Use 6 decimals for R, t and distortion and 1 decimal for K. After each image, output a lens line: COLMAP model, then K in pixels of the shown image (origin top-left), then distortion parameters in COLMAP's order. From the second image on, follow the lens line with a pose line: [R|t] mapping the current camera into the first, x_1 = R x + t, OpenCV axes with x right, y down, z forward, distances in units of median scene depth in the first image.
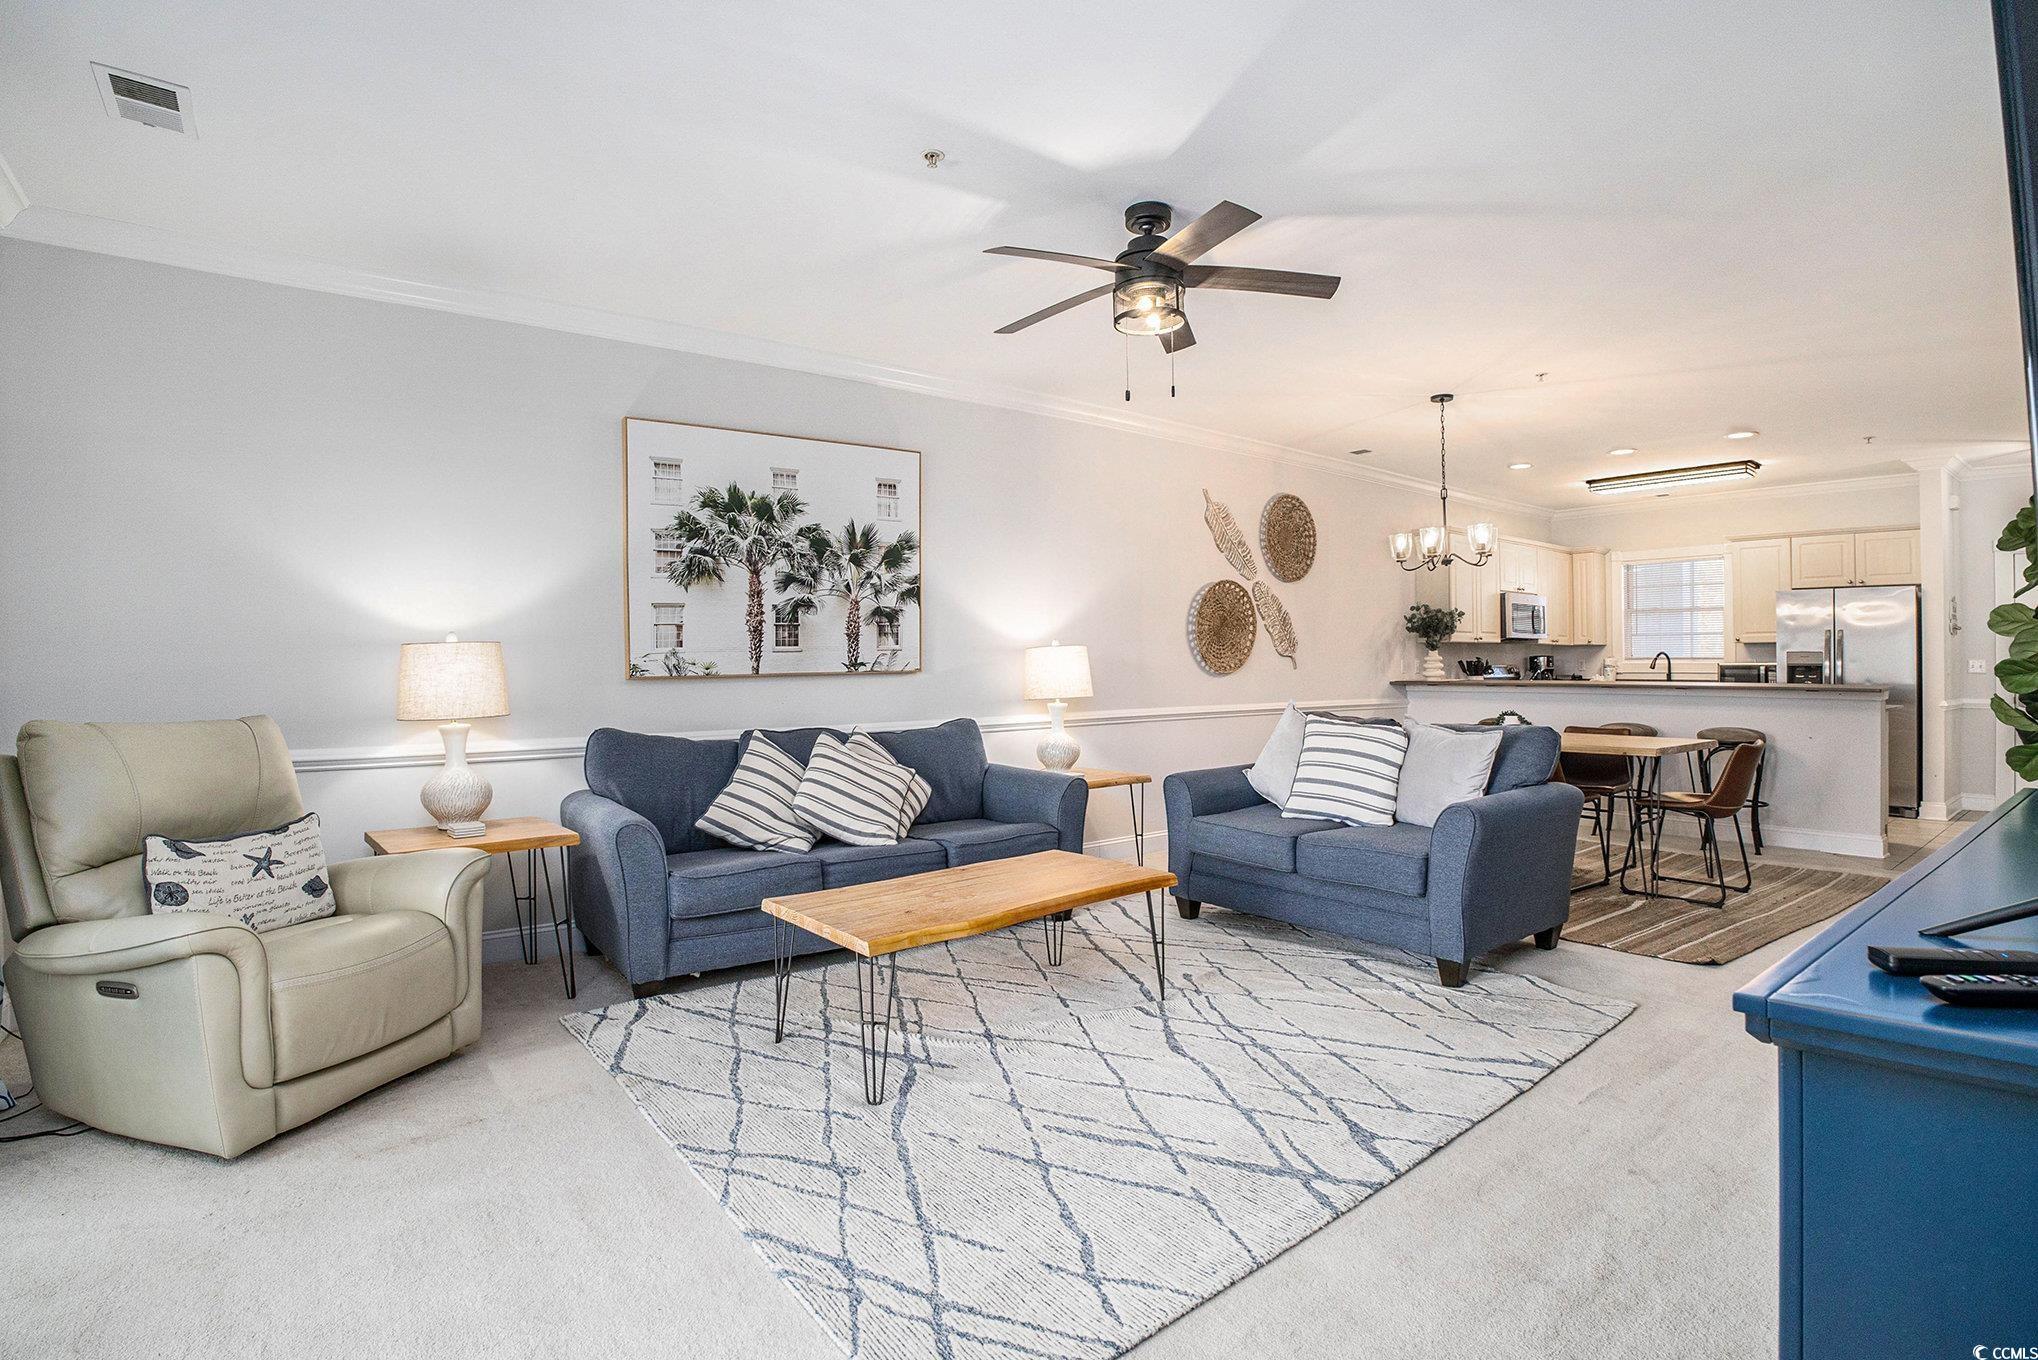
lens RADIAL K [[1002.4, 0, 971.0], [0, 1002.4, 663.3], [0, 0, 1]] dist [-0.047904, 0.000618]
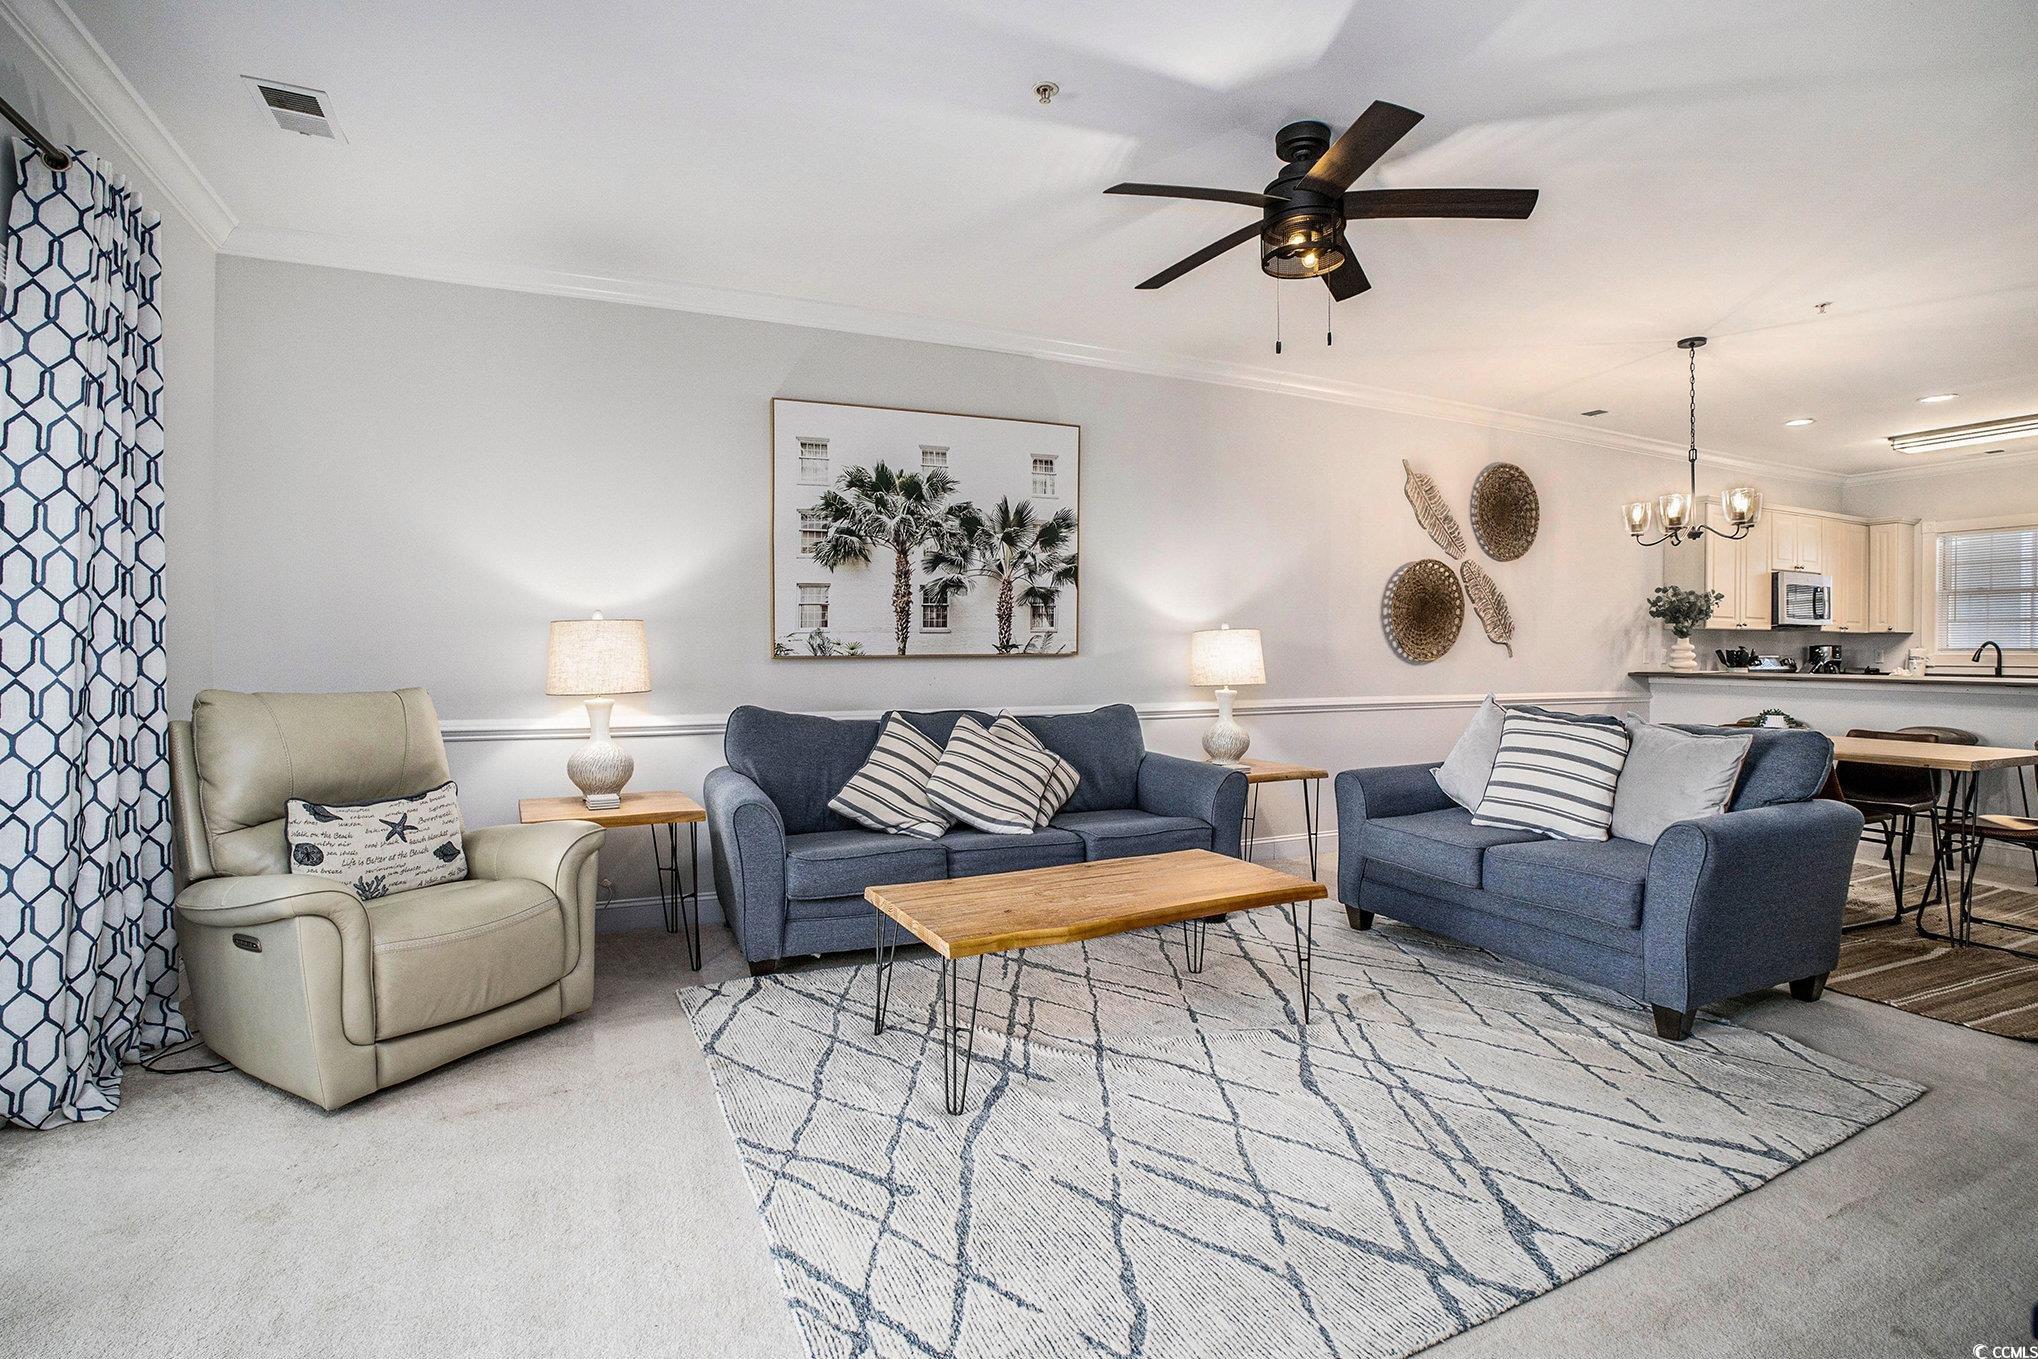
lens RADIAL K [[951.9, 0, 1003.6], [0, 951.9, 671.8], [0, 0, 1]] dist [-0.034632, 0.000662]
pose [[0.975866, 0.017107, -0.217699, 0.089056], [-0.010861, 0.999495, 0.029854, -0.001672], [0.218100, -0.026769, 0.975559, 0.097866]]
